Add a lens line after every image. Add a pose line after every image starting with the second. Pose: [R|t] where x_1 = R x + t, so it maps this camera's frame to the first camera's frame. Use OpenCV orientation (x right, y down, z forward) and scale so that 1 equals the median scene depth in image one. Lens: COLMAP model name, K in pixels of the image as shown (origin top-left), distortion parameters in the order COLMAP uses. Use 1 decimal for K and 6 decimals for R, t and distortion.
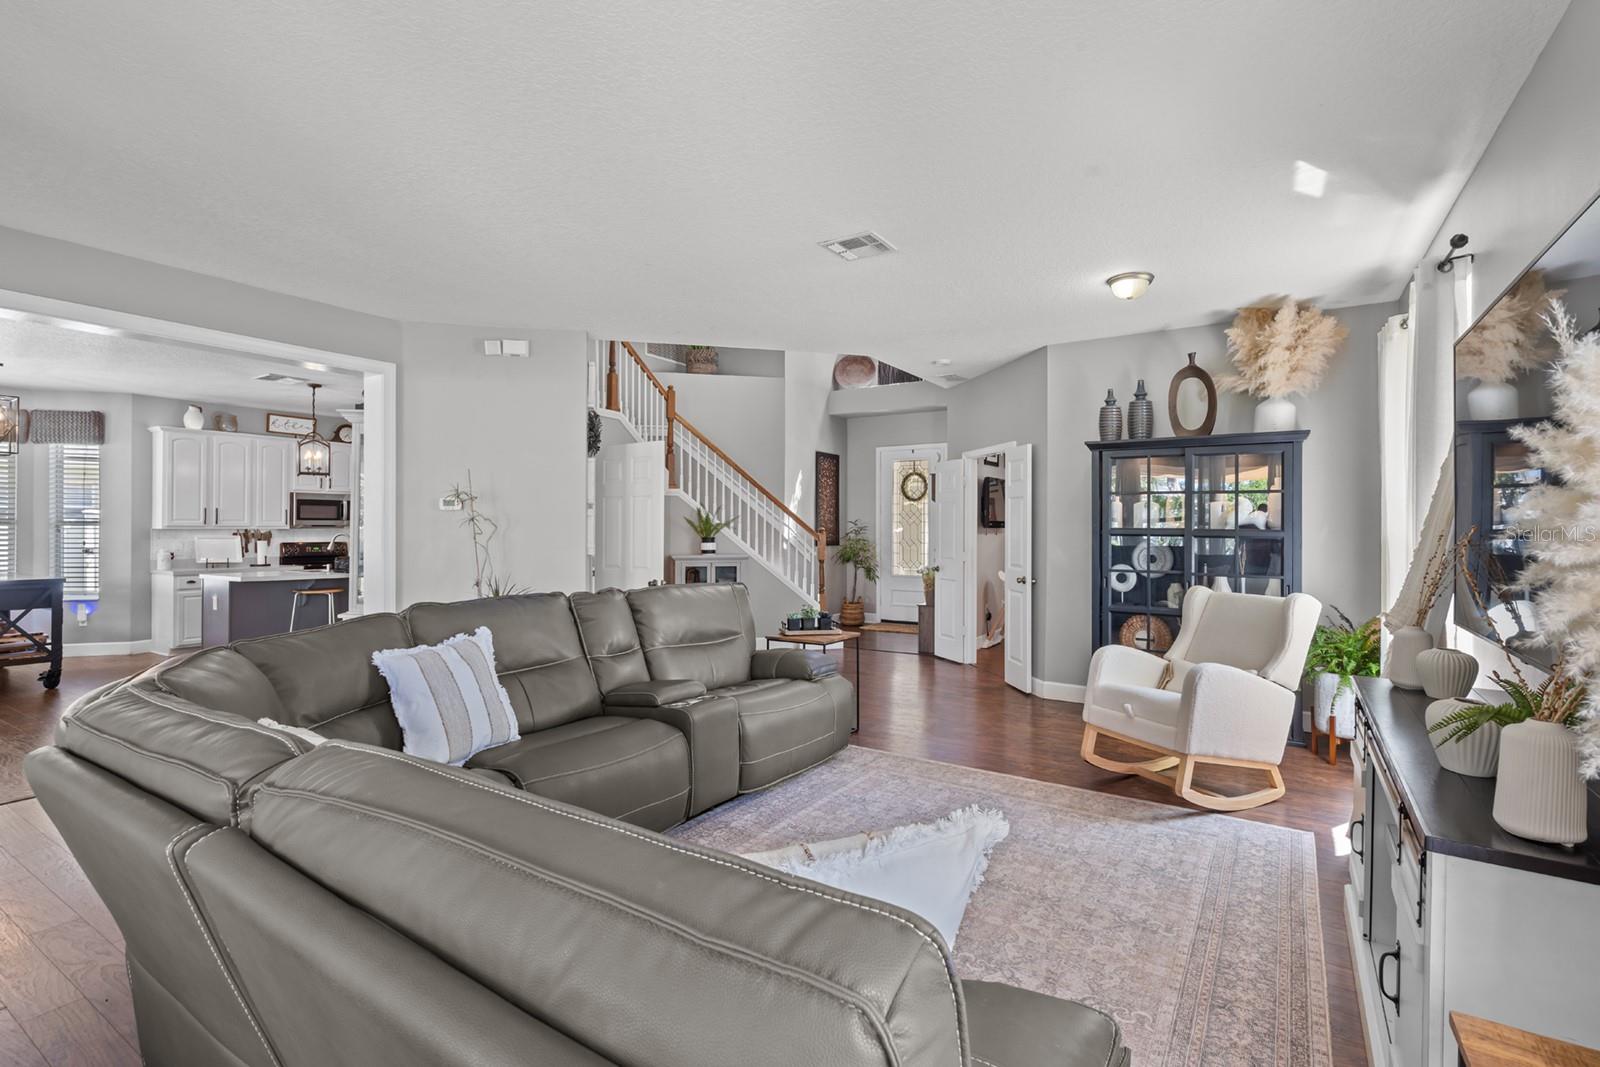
lens RADIAL K [[730.9, 0, 801.2], [0, 730.9, 521.4], [0, 0, 1]] dist [-0.003040, 0.001907]
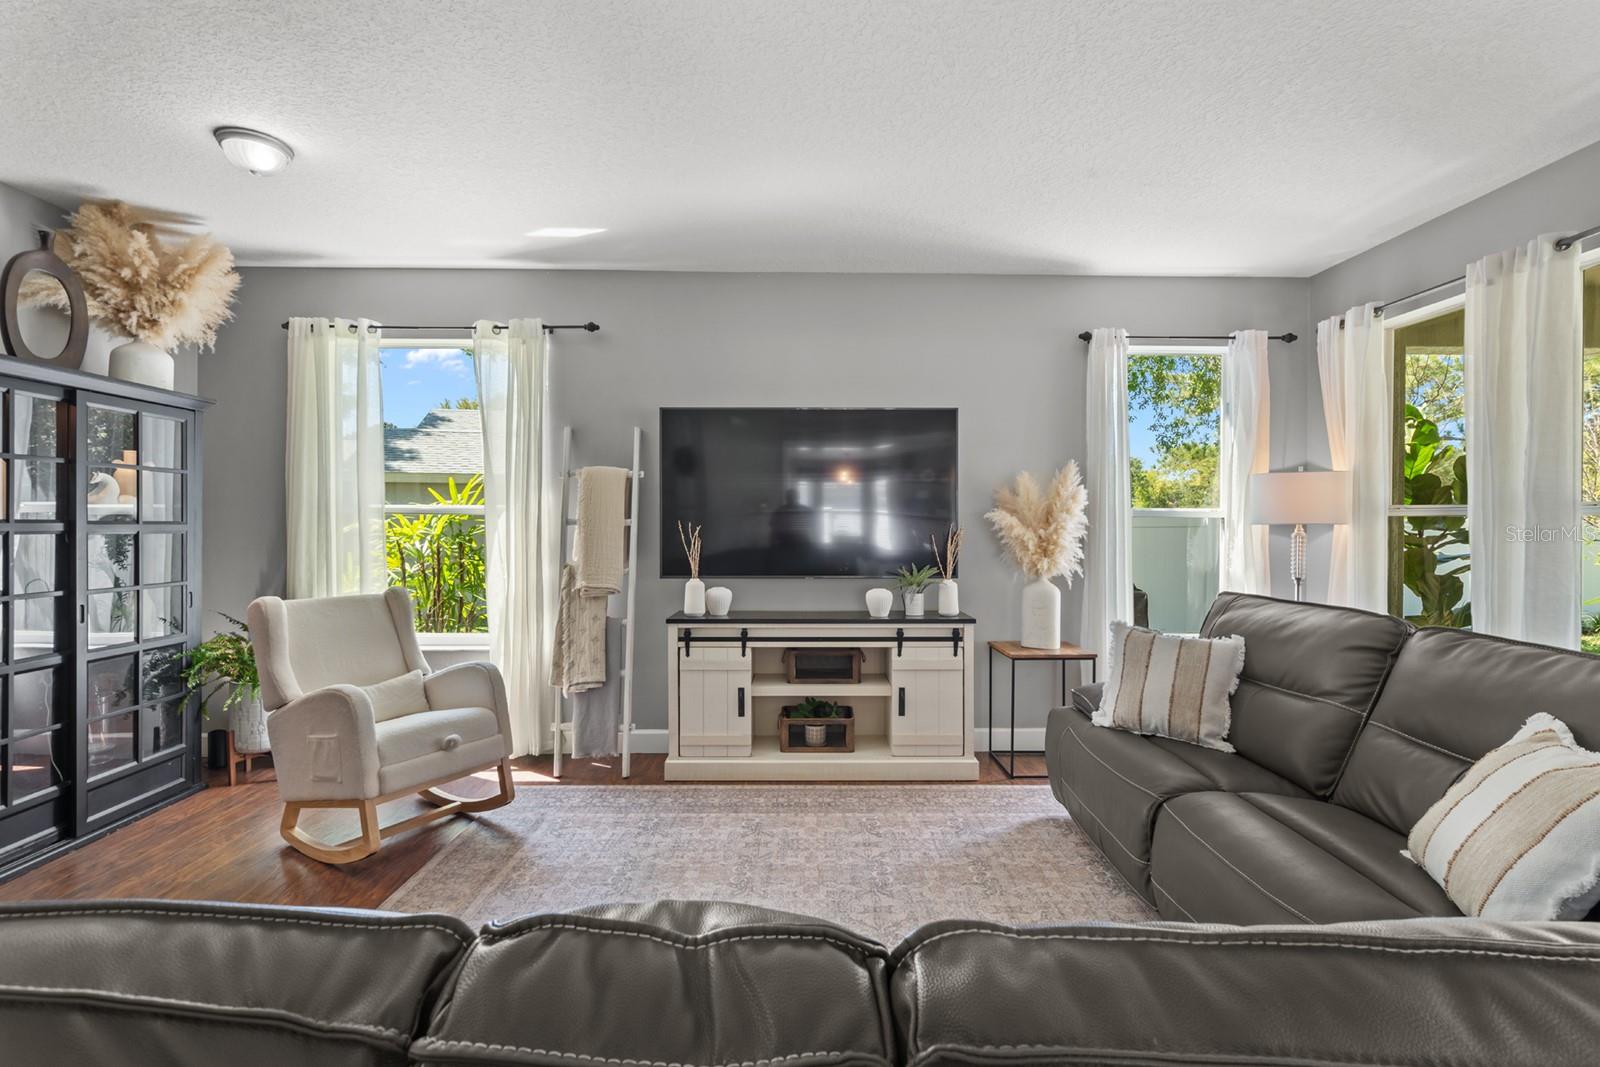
lens RADIAL K [[730.9, 0, 805.9], [0, 730.9, 525.9], [0, 0, 1]] dist [-0.003040, 0.001907]
pose [[-0.557556, -0.008837, 0.830092, -0.204200], [-0.006873, 0.999958, 0.006029, 0.004241], [-0.830111, -0.002343, -0.557593, 0.516167]]
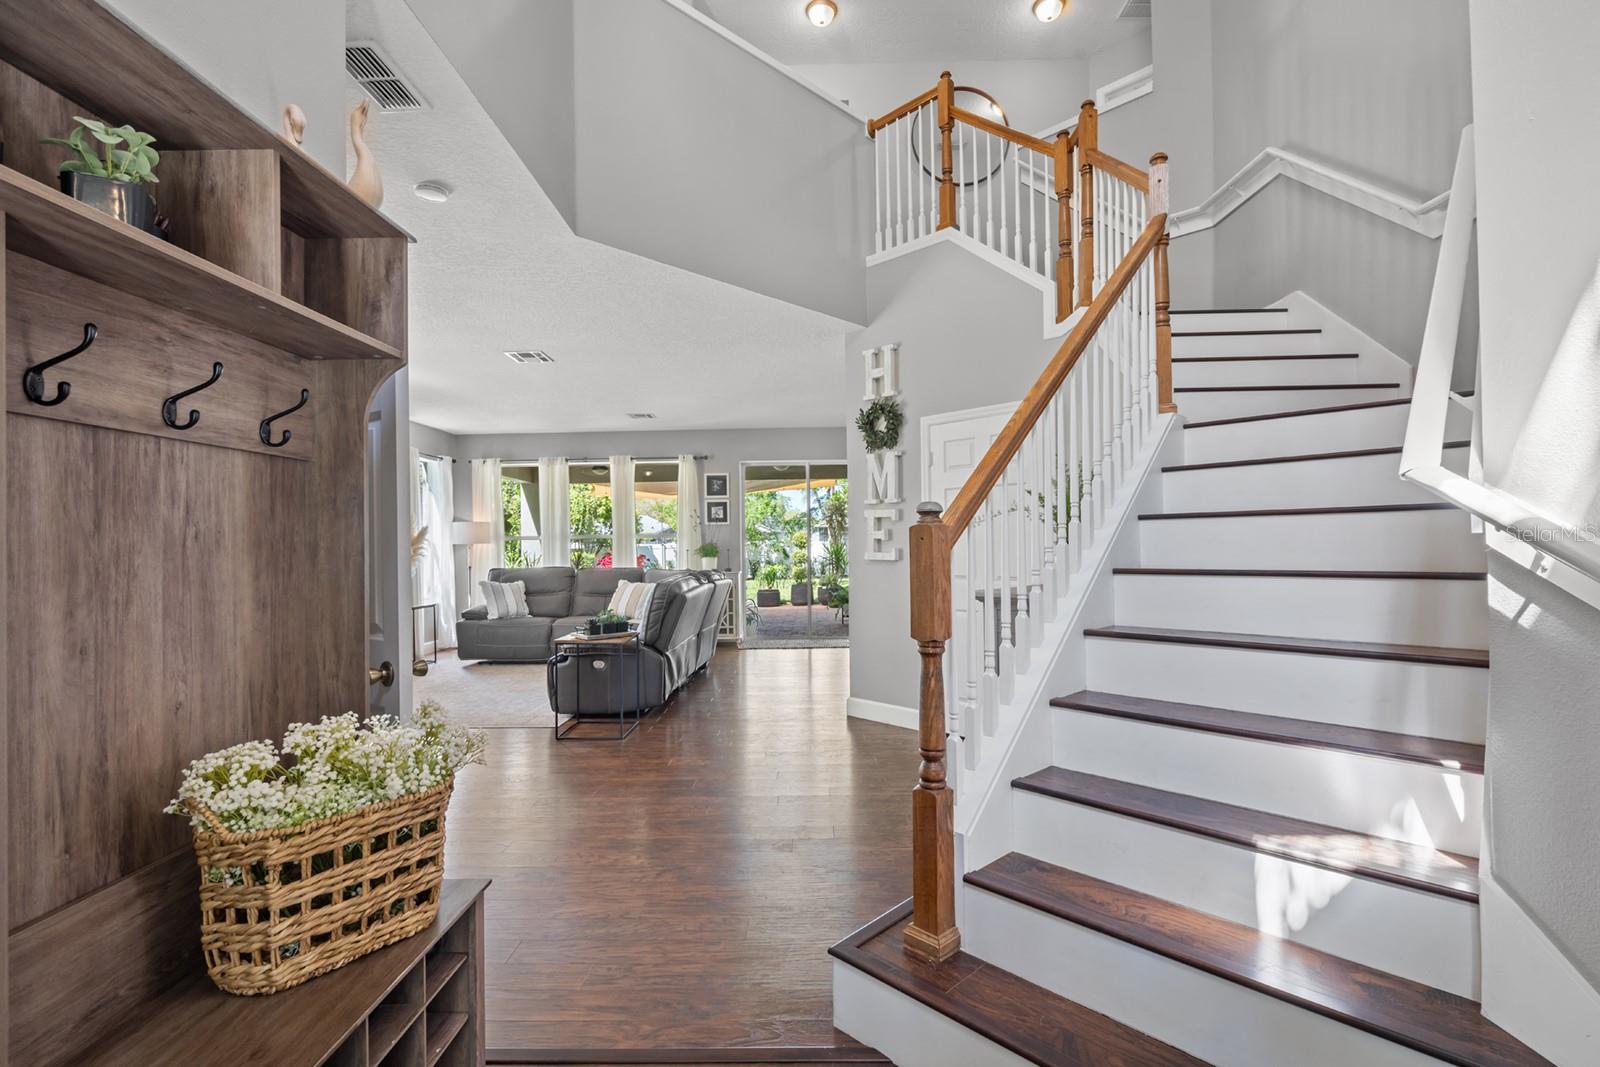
lens RADIAL K [[730.9, 0, 796.4], [0, 730.9, 541.7], [0, 0, 1]] dist [-0.003040, 0.001907]
pose [[-0.851890, 0.007180, -0.523671, 0.195209], [0.016272, 0.999786, -0.012763, 0.024322], [0.523468, -0.019393, -0.851825, 1.241039]]
